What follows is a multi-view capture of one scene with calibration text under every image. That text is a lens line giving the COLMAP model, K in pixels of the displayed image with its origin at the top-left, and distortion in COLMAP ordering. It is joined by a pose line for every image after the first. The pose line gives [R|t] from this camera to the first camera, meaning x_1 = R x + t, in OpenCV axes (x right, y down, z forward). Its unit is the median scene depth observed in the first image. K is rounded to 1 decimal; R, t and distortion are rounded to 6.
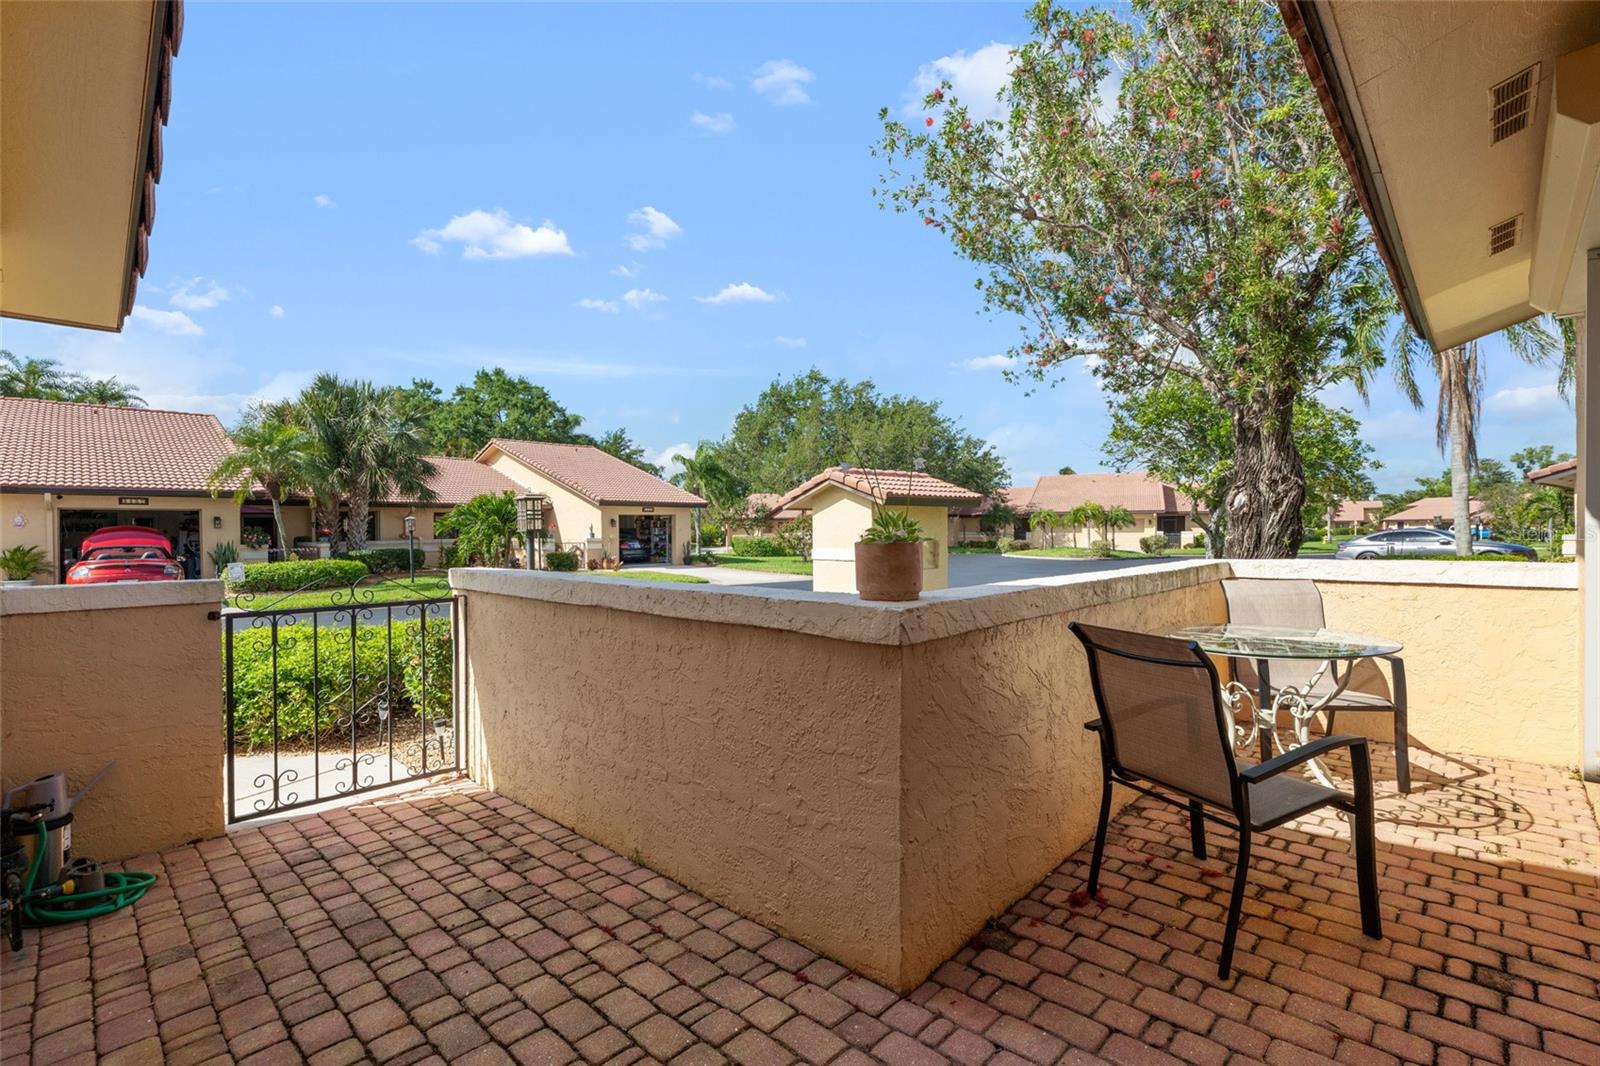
lens RADIAL K [[723.7, 0, 803.3], [0, 723.7, 526.6], [0, 0, 1]] dist [-0.007113, 0.002270]
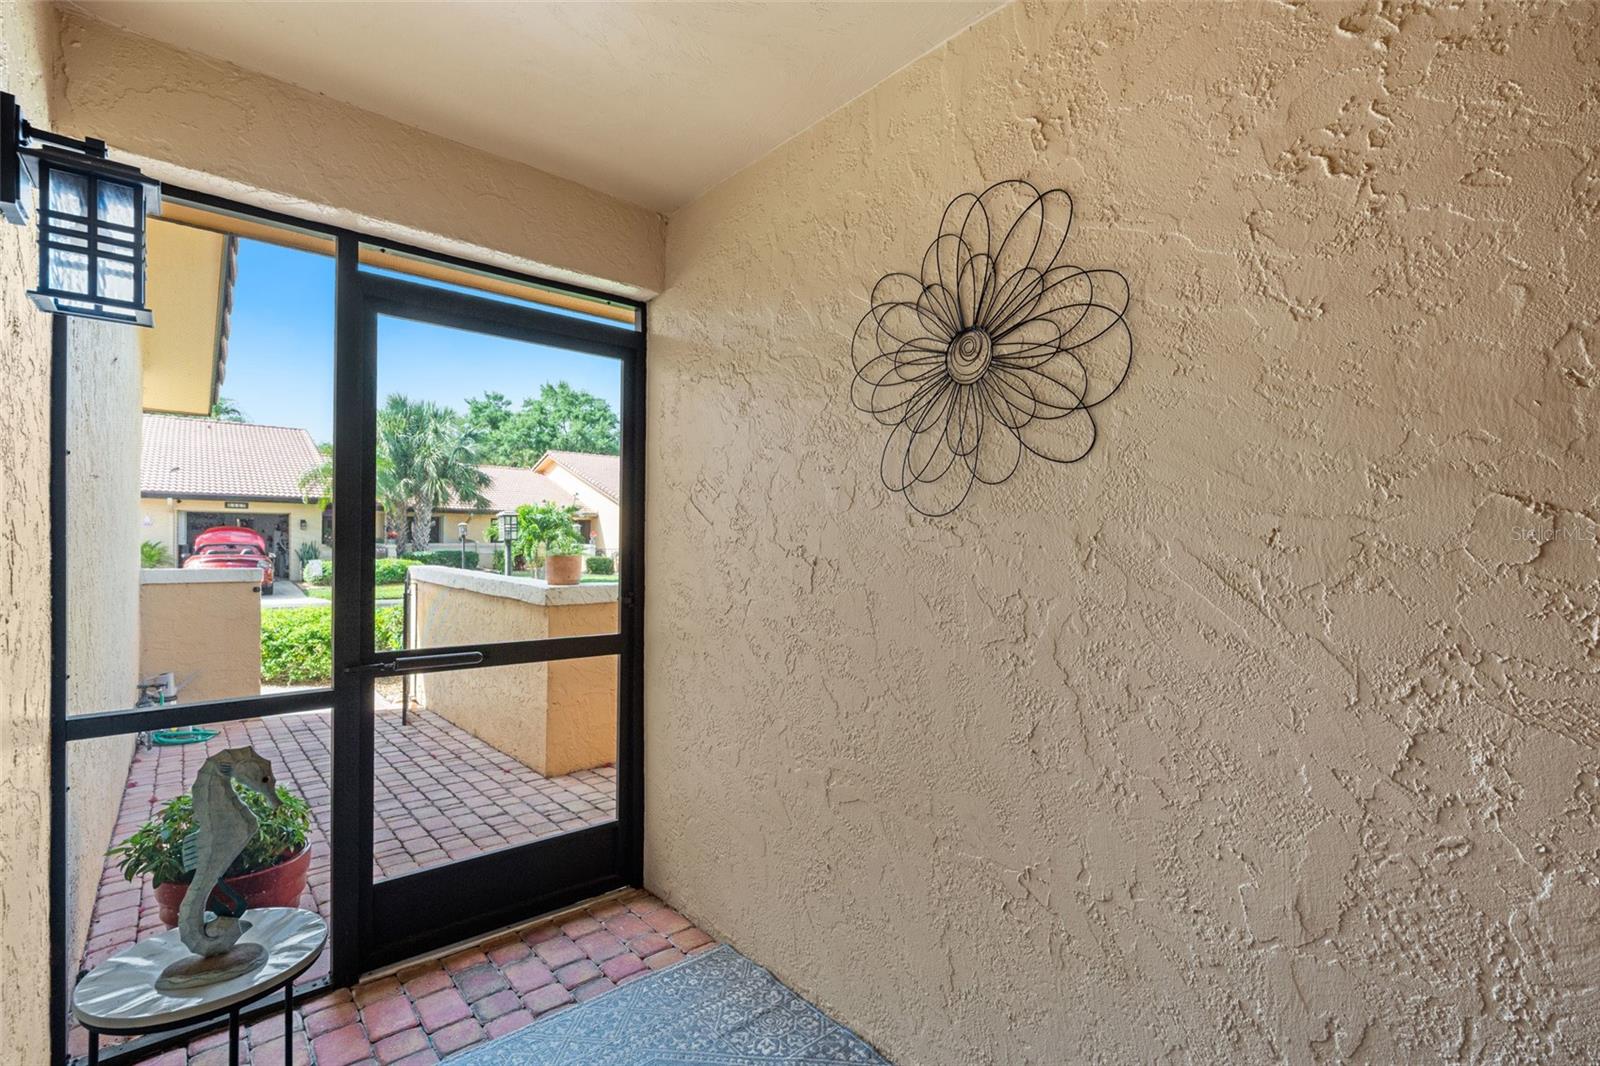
lens RADIAL K [[723.7, 0, 796.5], [0, 723.7, 541.8], [0, 0, 1]] dist [-0.007113, 0.002270]
pose [[0.995360, 0.021554, -0.093779, 0.074935], [-0.020899, 0.999750, 0.007958, -0.003421], [0.093927, -0.005961, 0.995561, -0.070579]]
